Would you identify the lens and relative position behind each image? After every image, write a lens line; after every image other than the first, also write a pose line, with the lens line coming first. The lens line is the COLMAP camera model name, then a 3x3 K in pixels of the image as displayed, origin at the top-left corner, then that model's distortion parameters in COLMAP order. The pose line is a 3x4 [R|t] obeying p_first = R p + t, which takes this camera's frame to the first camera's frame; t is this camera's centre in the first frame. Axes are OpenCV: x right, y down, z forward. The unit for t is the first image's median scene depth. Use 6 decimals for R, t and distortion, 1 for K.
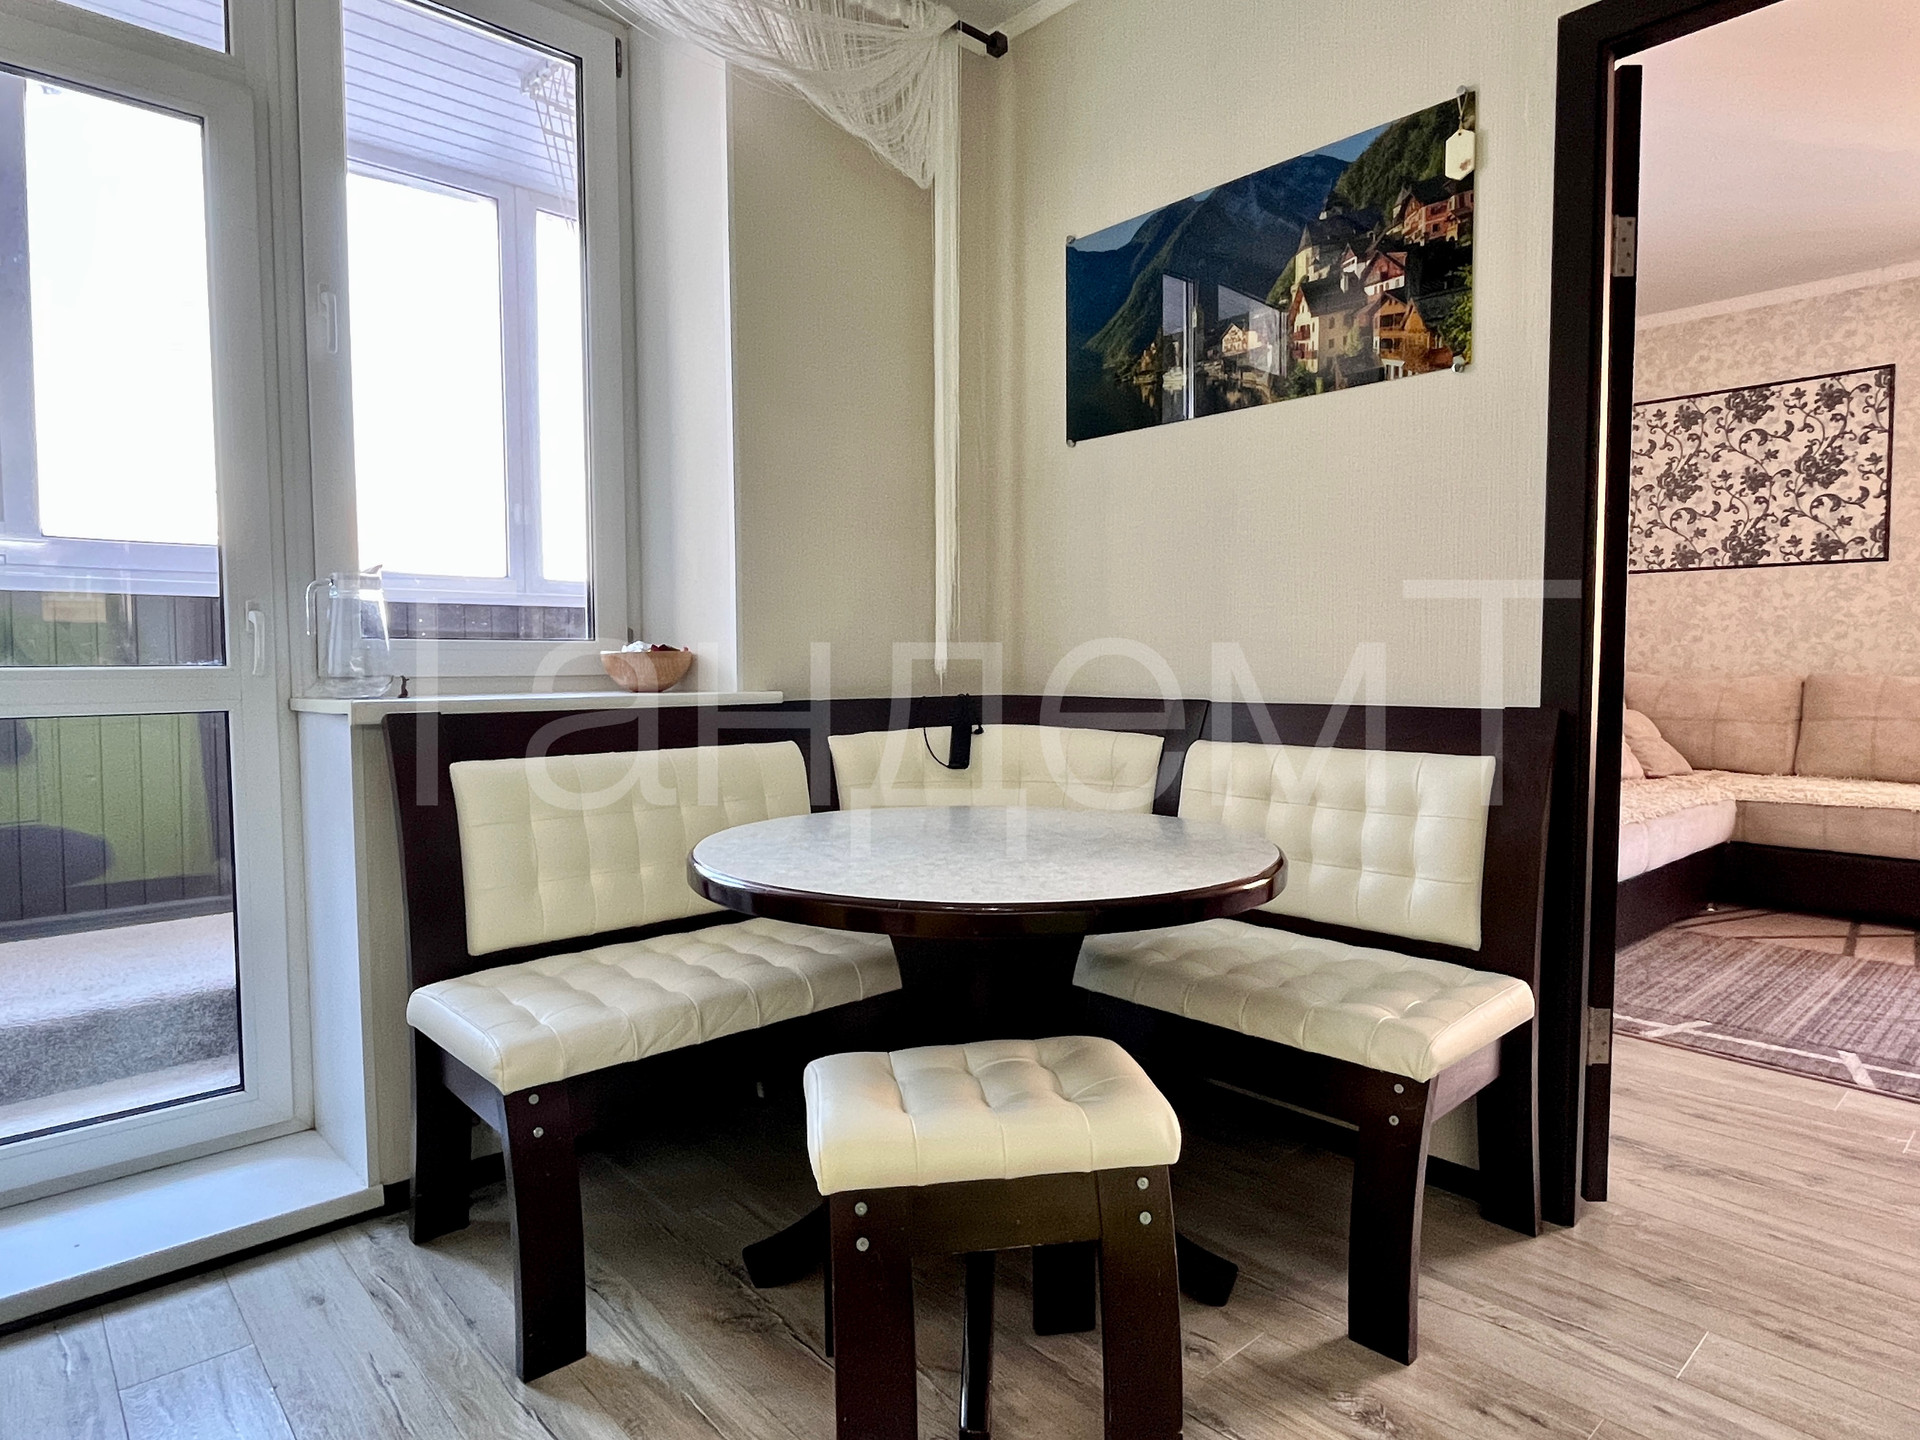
lens RADIAL K [[1090.7, 0, 956.0], [0, 1090.7, 734.3], [0, 0, 1]] dist [-0.010347, -0.001407]
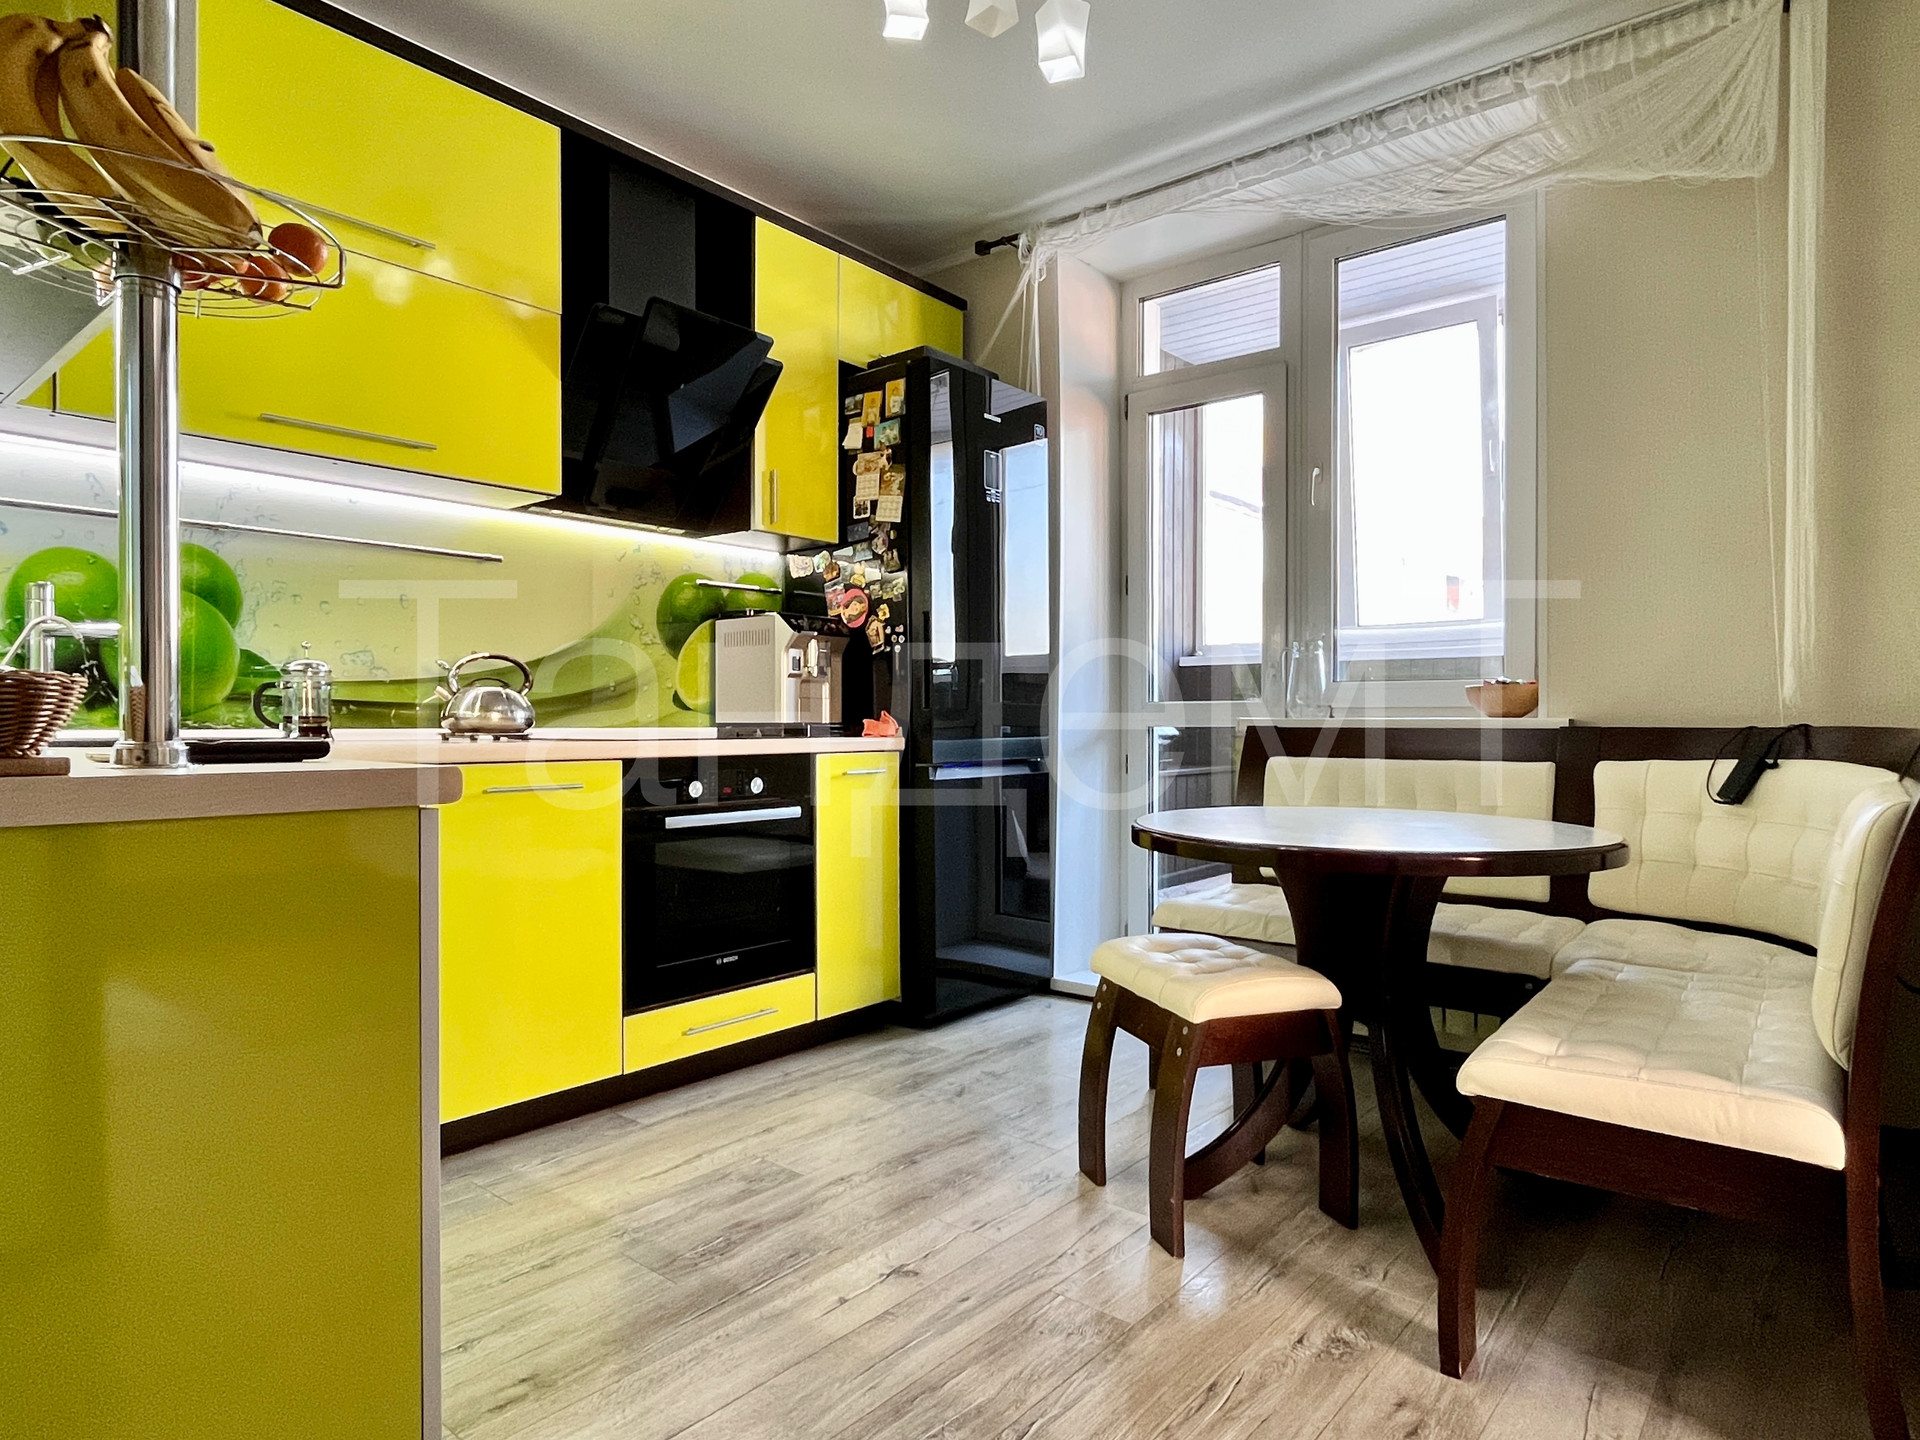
lens RADIAL K [[1090.7, 0, 963.6], [0, 1090.7, 748.9], [0, 0, 1]] dist [-0.010347, -0.001407]
pose [[0.143339, 0.027012, -0.989305, 0.953171], [-0.065575, 0.997690, 0.017739, 0.013384], [0.987499, 0.062331, 0.144779, 0.276009]]
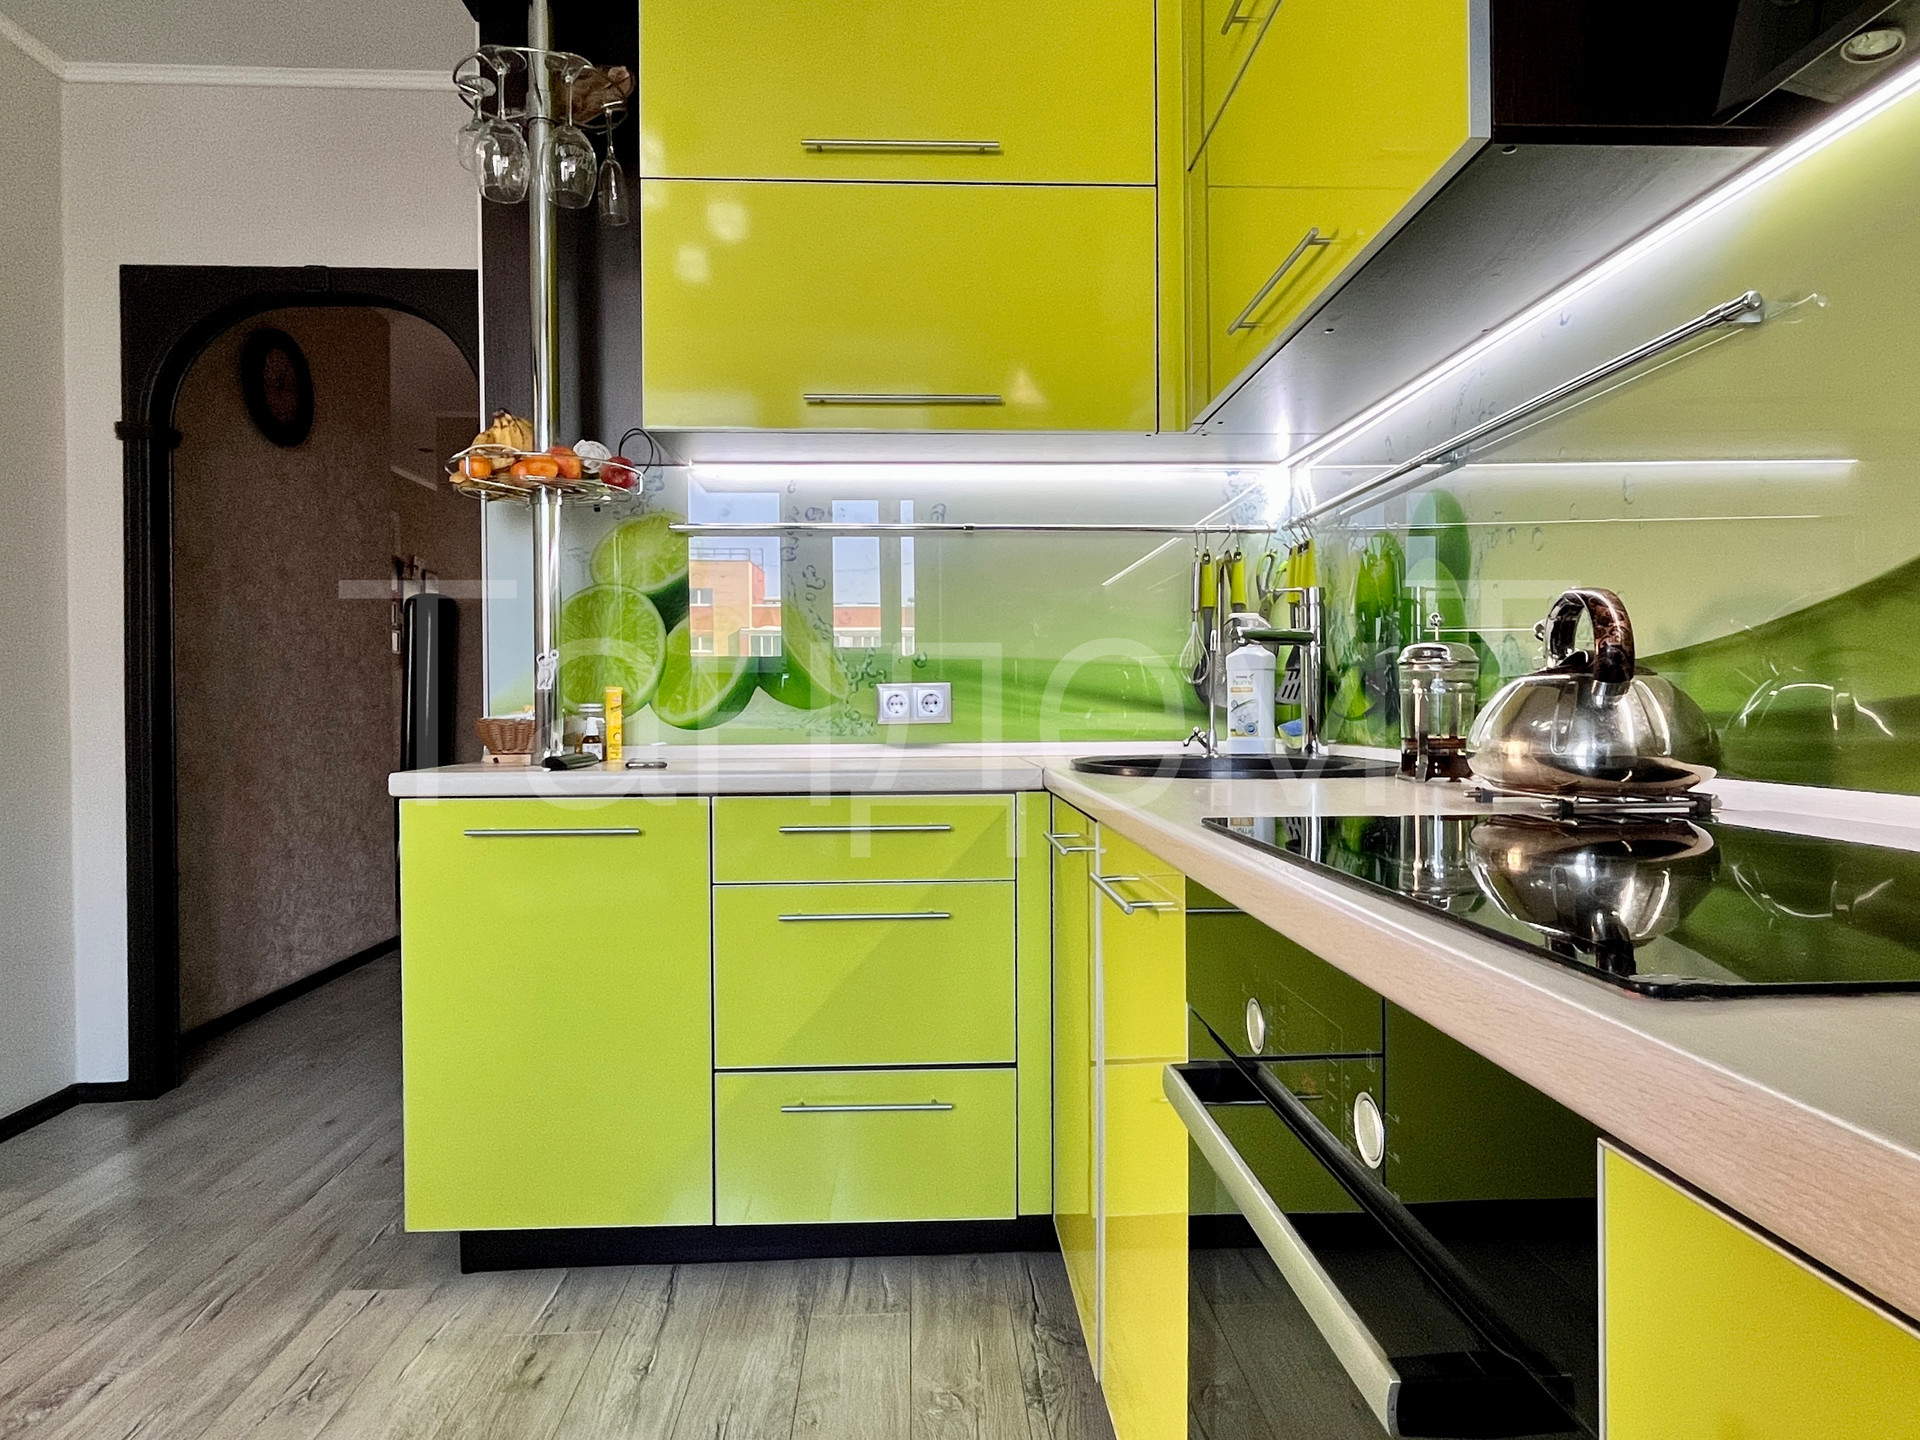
lens RADIAL K [[1090.7, 0, 974.4], [0, 1090.7, 726.2], [0, 0, 1]] dist [-0.010347, -0.001407]
pose [[-0.780889, -0.007524, 0.624625, -0.466909], [0.046926, 0.996396, 0.070667, -0.025643], [-0.622905, 0.084495, -0.777721, 0.473261]]
